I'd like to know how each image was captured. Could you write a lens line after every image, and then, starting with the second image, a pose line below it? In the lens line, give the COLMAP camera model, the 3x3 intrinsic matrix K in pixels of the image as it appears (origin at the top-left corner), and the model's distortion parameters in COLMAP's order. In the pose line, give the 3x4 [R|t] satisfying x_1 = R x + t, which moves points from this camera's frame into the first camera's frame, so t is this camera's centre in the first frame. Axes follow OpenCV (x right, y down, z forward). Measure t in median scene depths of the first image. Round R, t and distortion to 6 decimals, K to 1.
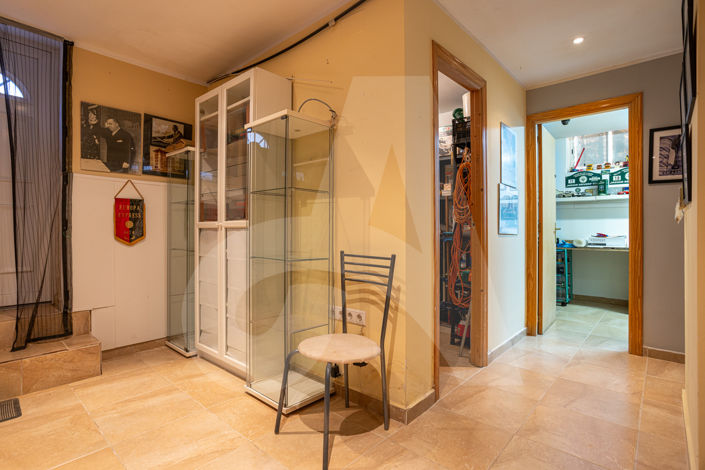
lens RADIAL K [[355.0, 0, 350.9], [0, 355.0, 231.0], [0, 0, 1]] dist [-0.047310, 0.022909]
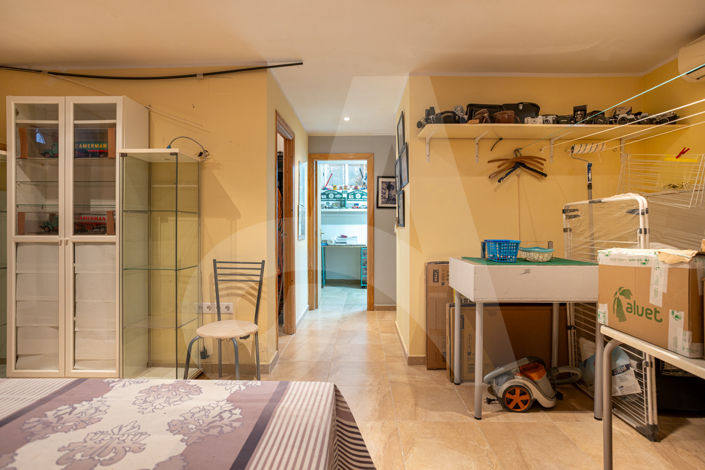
lens RADIAL K [[355.0, 0, 350.9], [0, 355.0, 231.0], [0, 0, 1]] dist [-0.047310, 0.022909]
pose [[0.761226, -0.008609, 0.648430, -0.368597], [0.001621, 0.999934, 0.011373, -0.047334], [-0.648485, -0.007607, 0.761190, -0.241599]]
